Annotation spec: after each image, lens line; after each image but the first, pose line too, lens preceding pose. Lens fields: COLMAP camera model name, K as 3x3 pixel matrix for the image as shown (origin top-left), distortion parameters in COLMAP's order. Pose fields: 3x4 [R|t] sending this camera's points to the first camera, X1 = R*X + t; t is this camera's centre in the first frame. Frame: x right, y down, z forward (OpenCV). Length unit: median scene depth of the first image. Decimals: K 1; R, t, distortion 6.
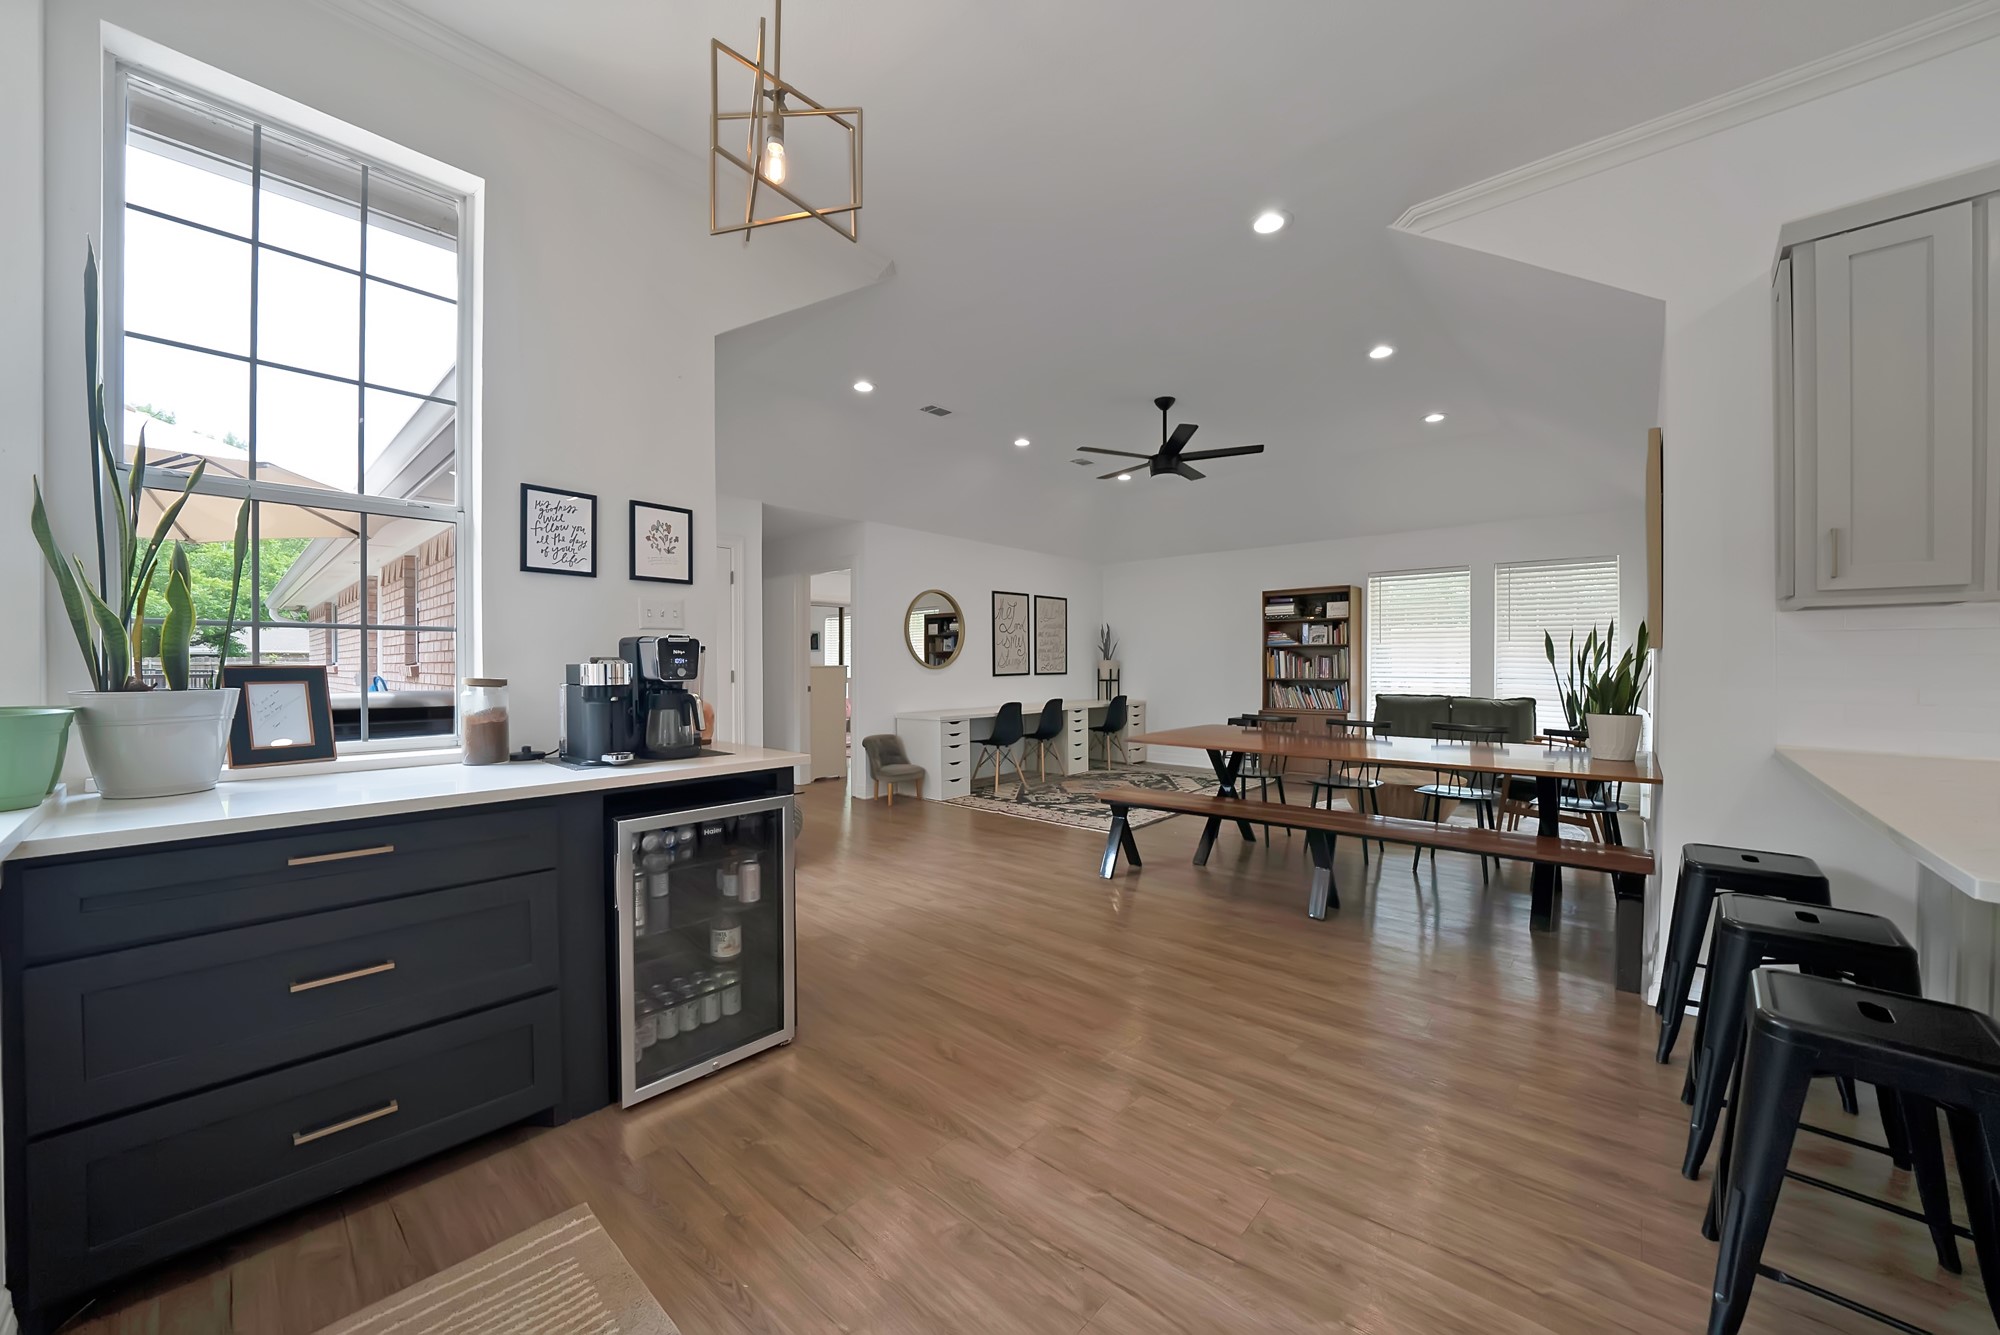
lens RADIAL K [[732.0, 0, 1004.5], [0, 732.0, 665.5], [0, 0, 1]] dist [-0.036591, 0.004755]
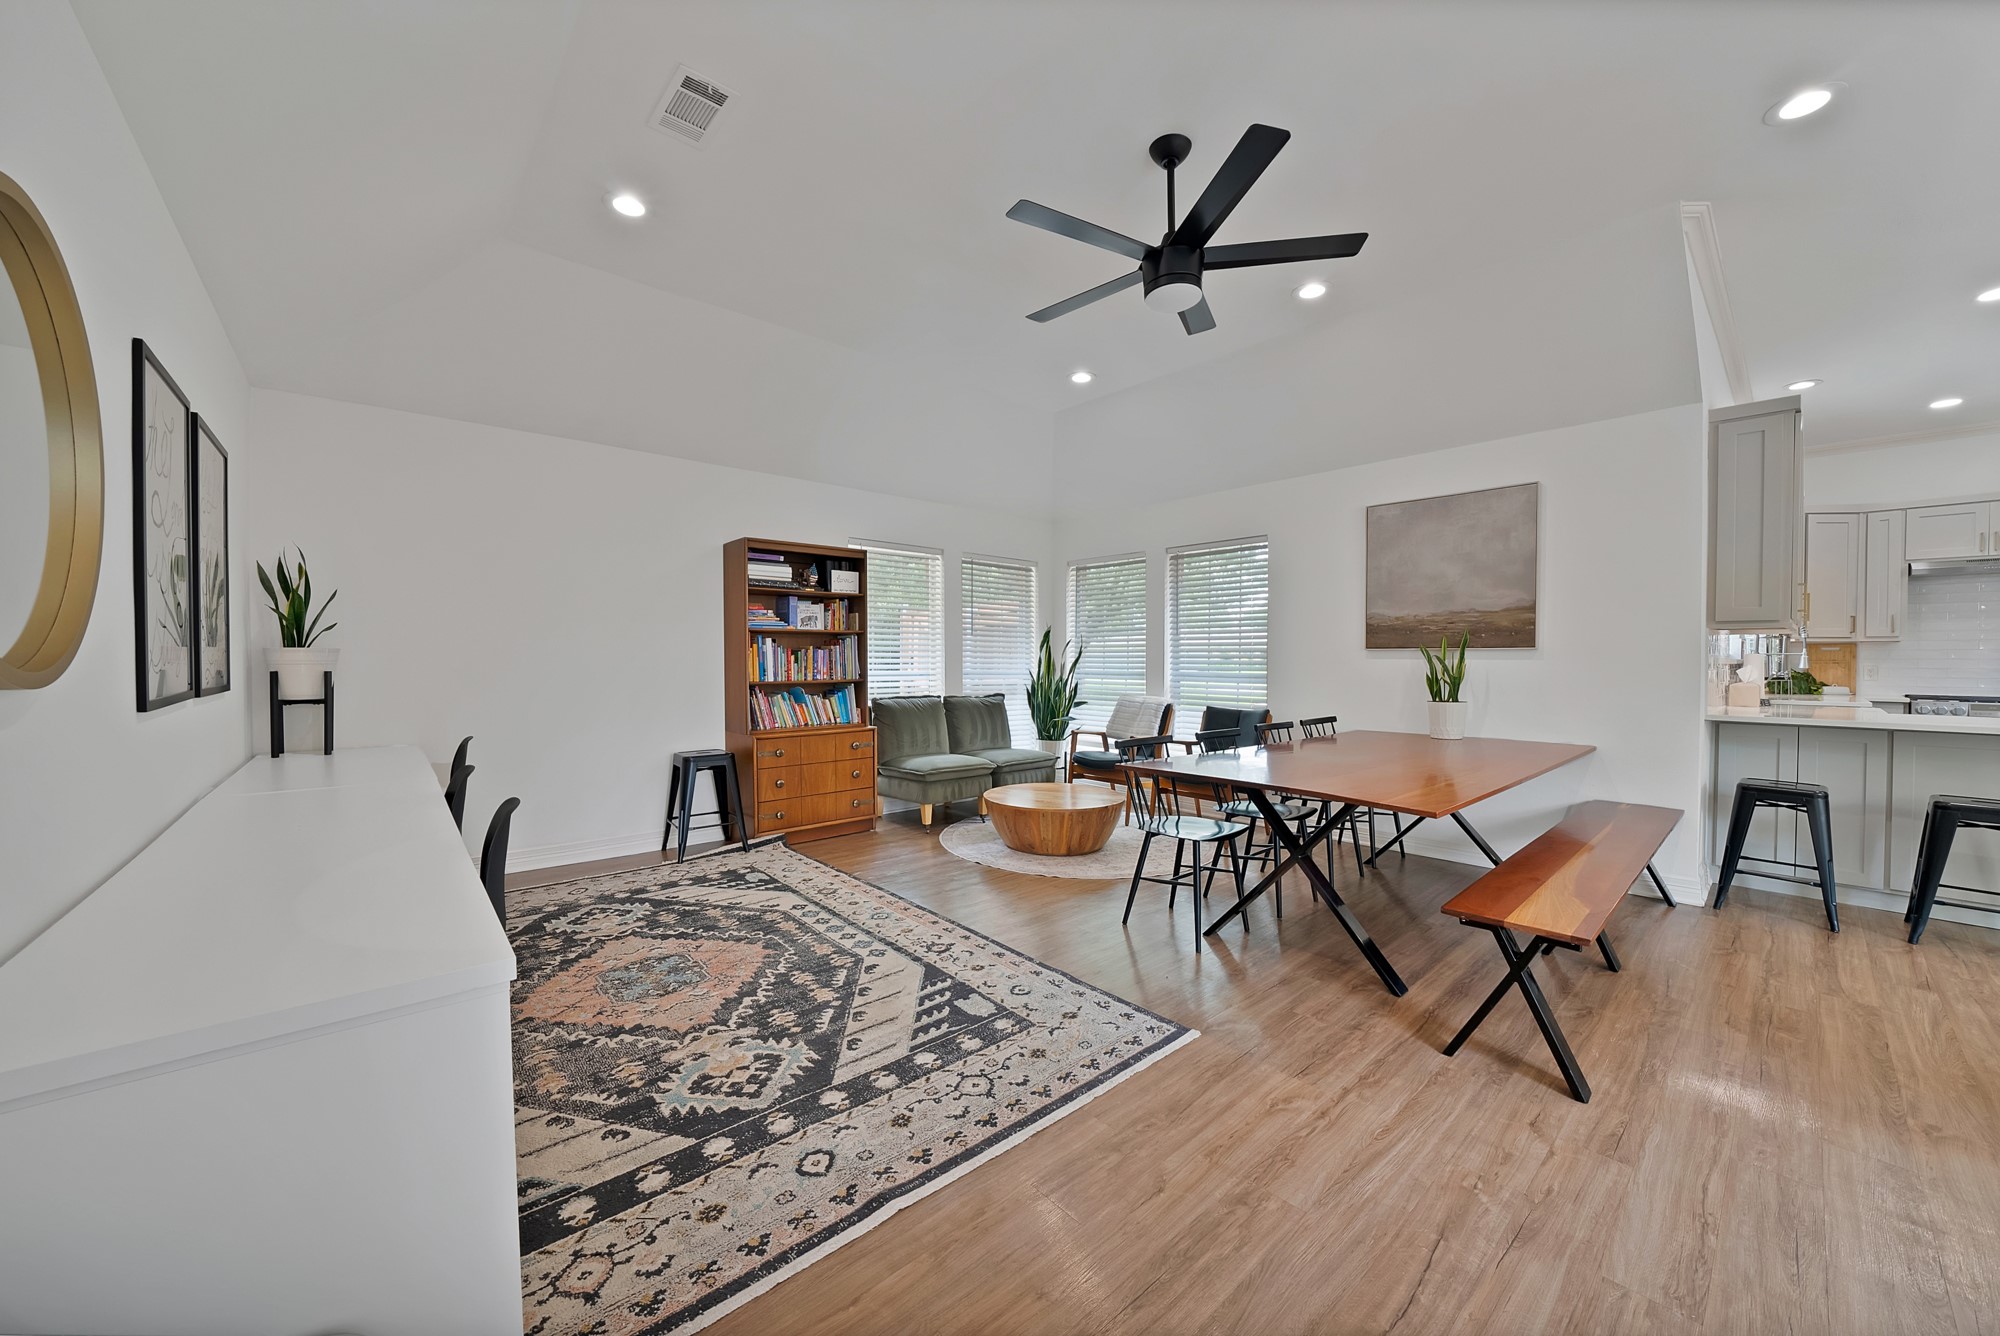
lens RADIAL K [[720.5, 0, 997.3], [0, 720.5, 674.1], [0, 0, 1]] dist [-0.022870, 0.000221]
pose [[0.133892, -0.023201, 0.990724, -0.210000], [-0.000781, 0.999723, 0.023517, -0.003798], [-0.990996, -0.003923, 0.133837, 0.730931]]
